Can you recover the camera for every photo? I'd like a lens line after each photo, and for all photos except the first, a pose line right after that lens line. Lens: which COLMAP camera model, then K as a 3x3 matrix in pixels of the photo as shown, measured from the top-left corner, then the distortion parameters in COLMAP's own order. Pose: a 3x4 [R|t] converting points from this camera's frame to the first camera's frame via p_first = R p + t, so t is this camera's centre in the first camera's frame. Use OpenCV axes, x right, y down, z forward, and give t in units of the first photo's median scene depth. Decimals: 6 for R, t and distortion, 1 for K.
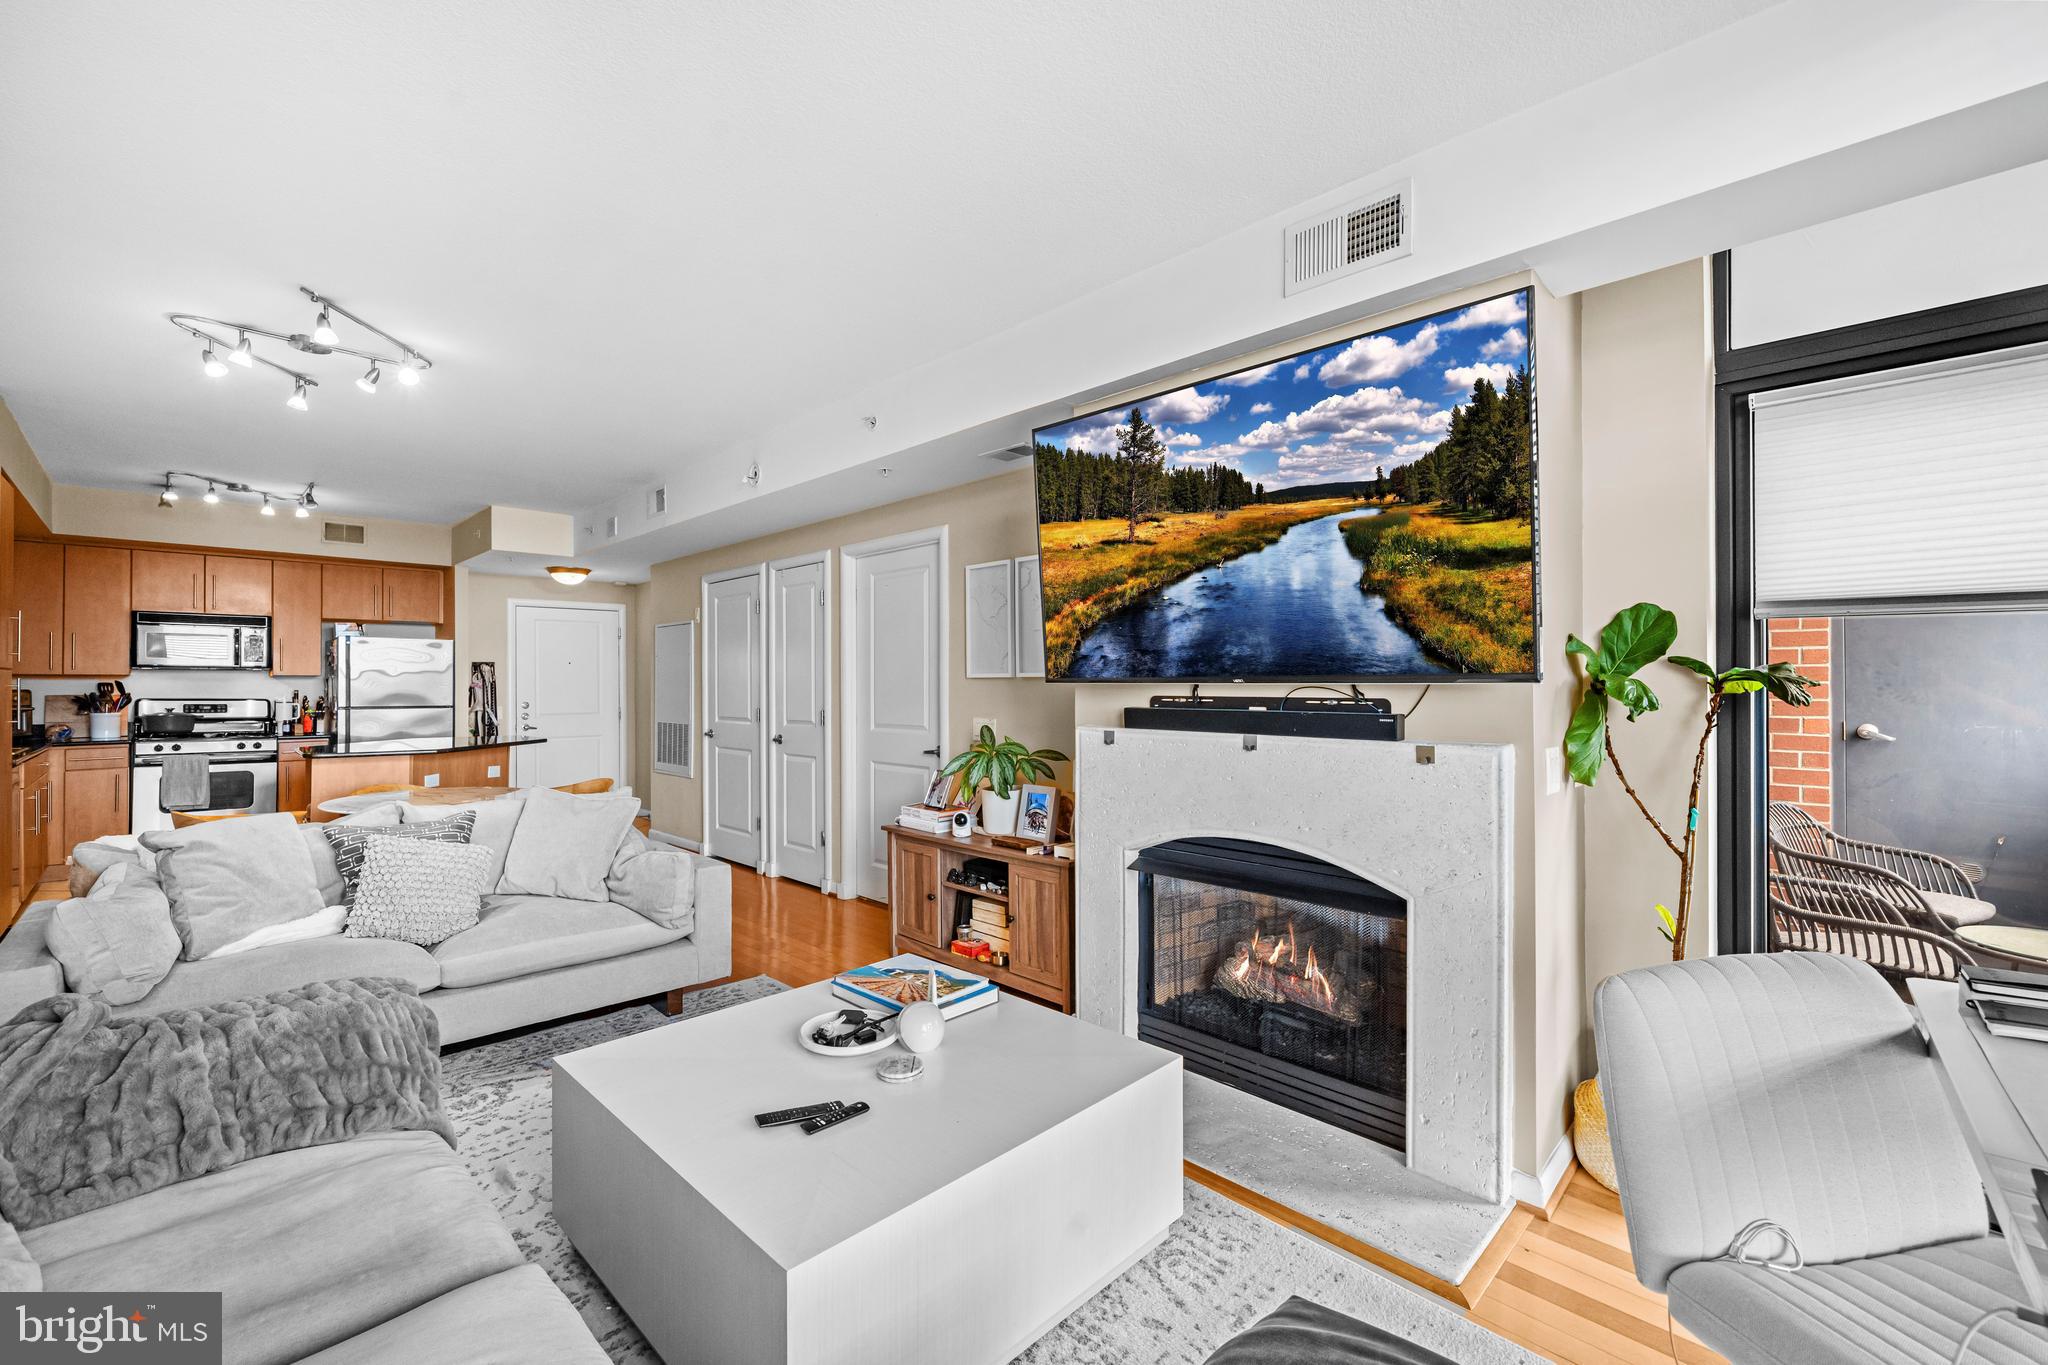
lens RADIAL K [[862.8, 0, 1000.9], [0, 862.8, 678.9], [0, 0, 1]] dist [-0.001291, -0.000123]
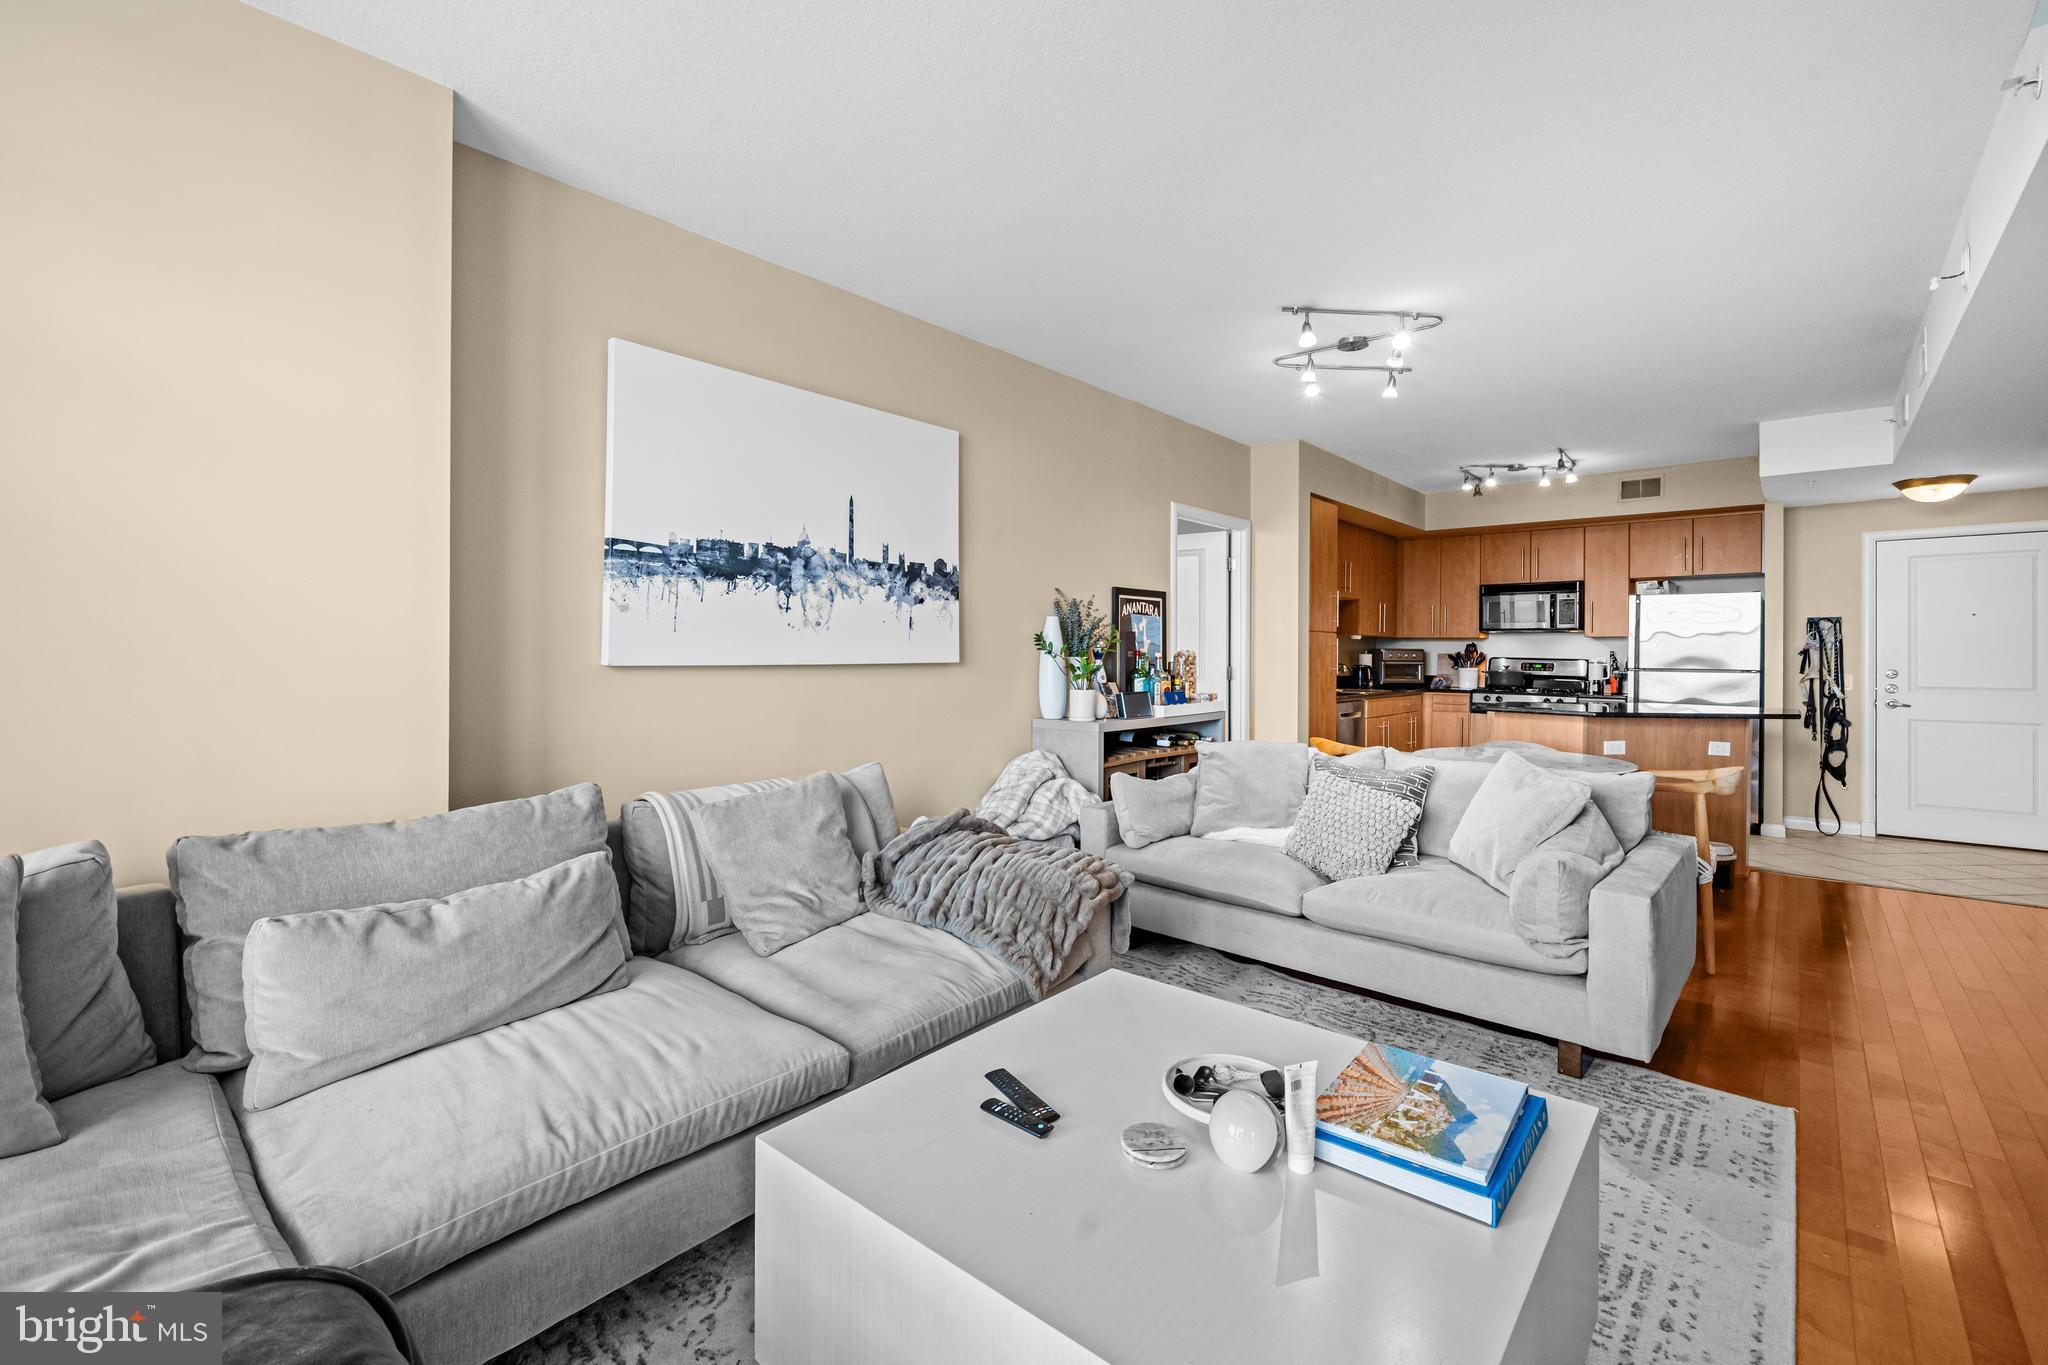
lens RADIAL K [[881.5, 0, 1021.5], [0, 881.5, 649.8], [0, 0, 1]] dist [0.000591, 0.000035]
pose [[0.079004, 0.001766, -0.996873, 0.204263], [-0.000108, 0.999998, 0.001763, 0.012012], [0.996874, -0.000031, 0.079004, 0.278749]]
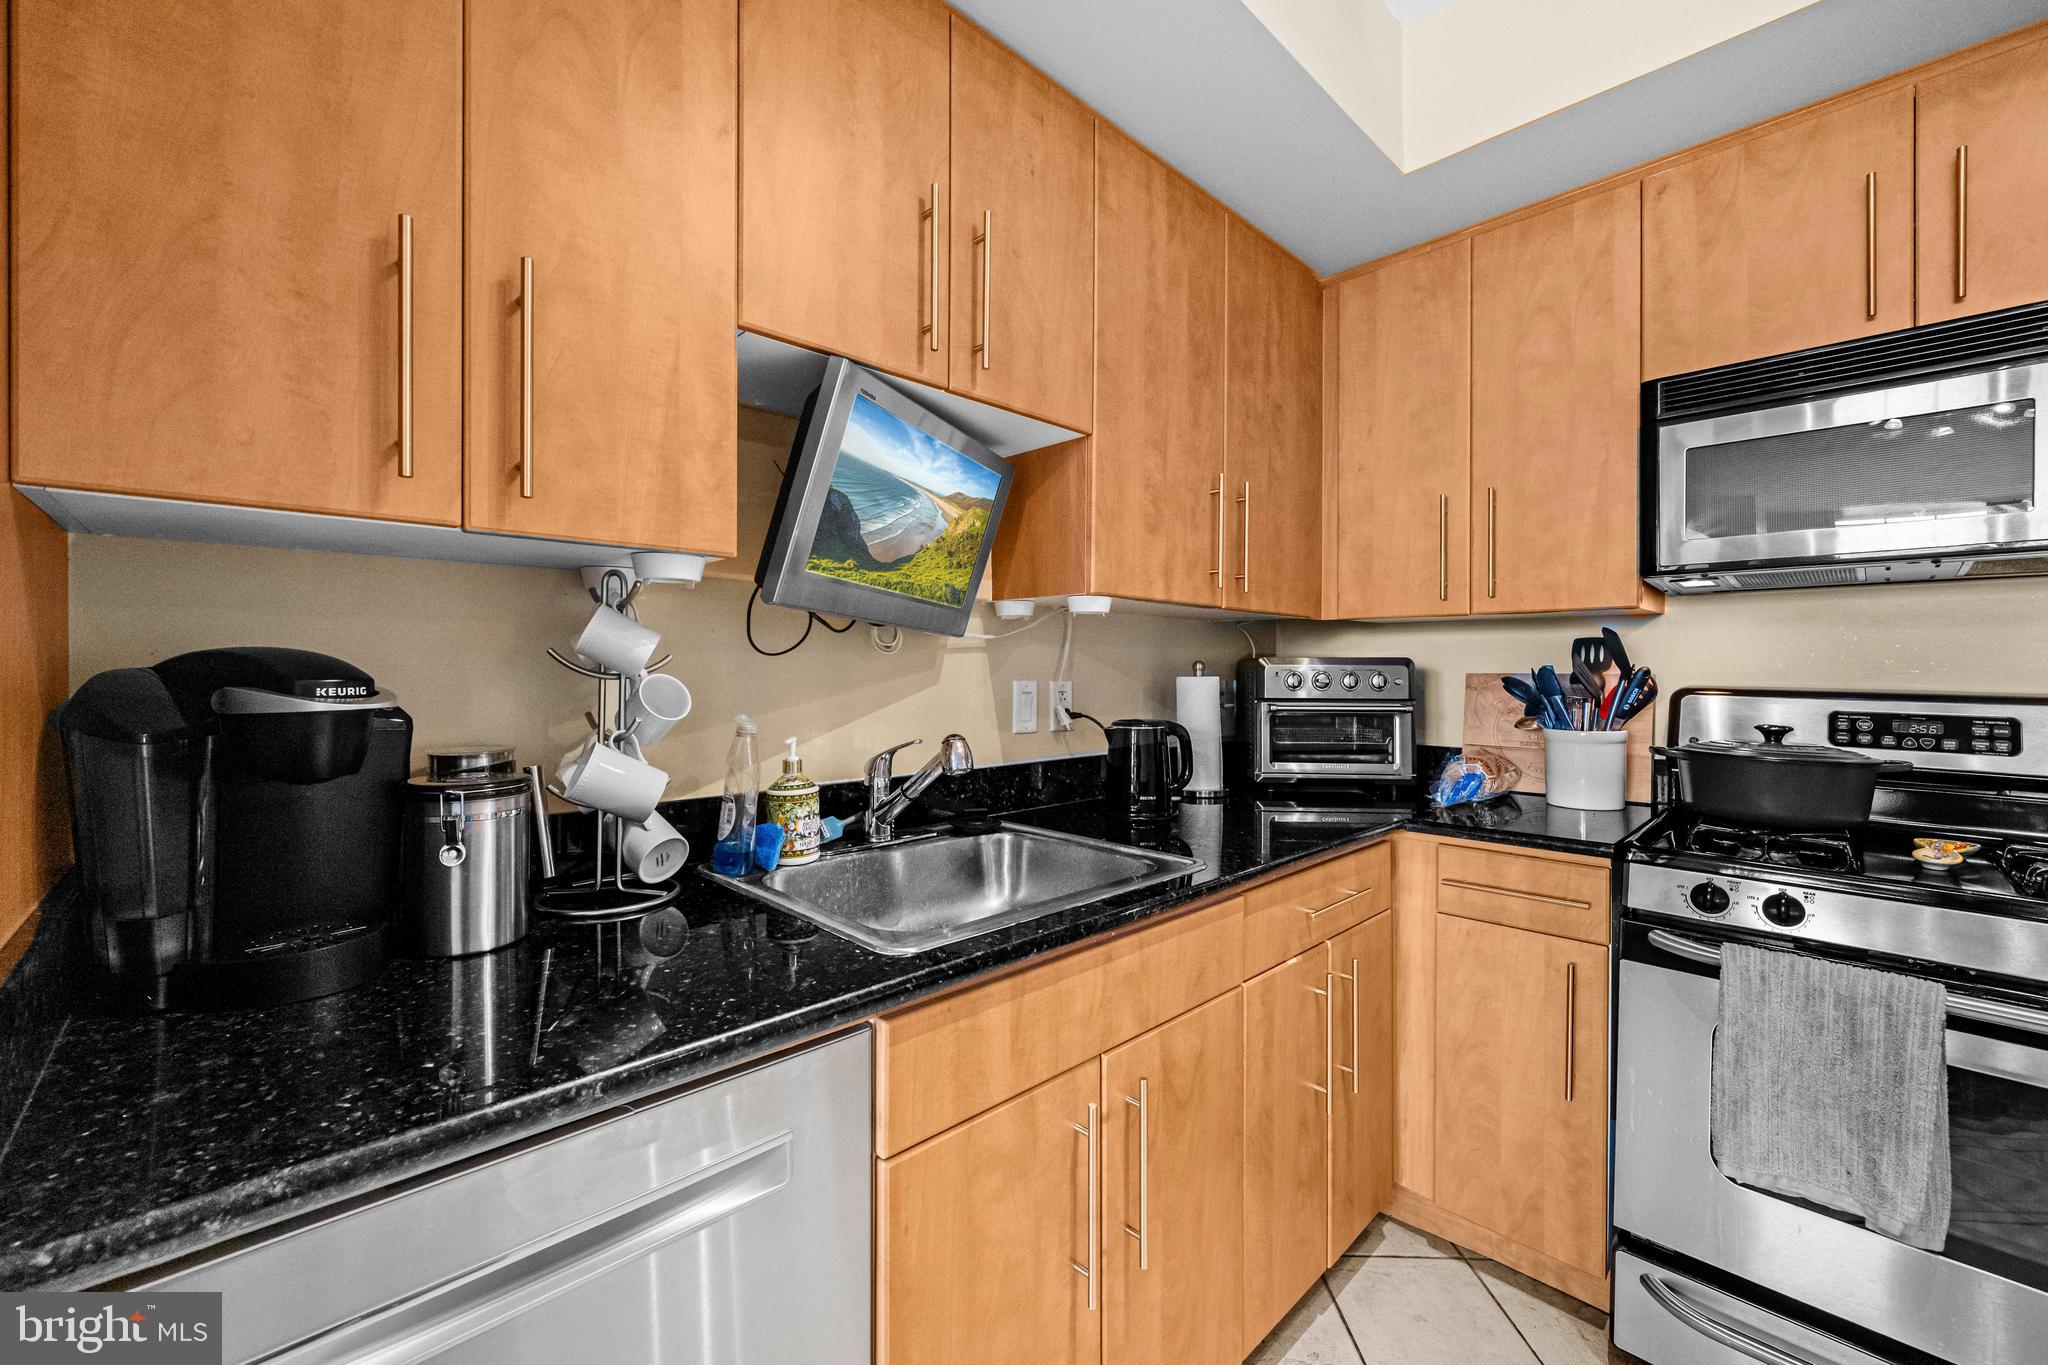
lens RADIAL K [[824.4, 0, 1019.0], [0, 824.4, 667.0], [0, 0, 1]] dist [-0.002768, -0.000248]
pose [[0.003097, -0.000038, -0.999995, -0.806851], [0.002151, 0.999998, -0.000031, 0.017066], [0.999993, -0.002151, 0.003097, 0.869004]]
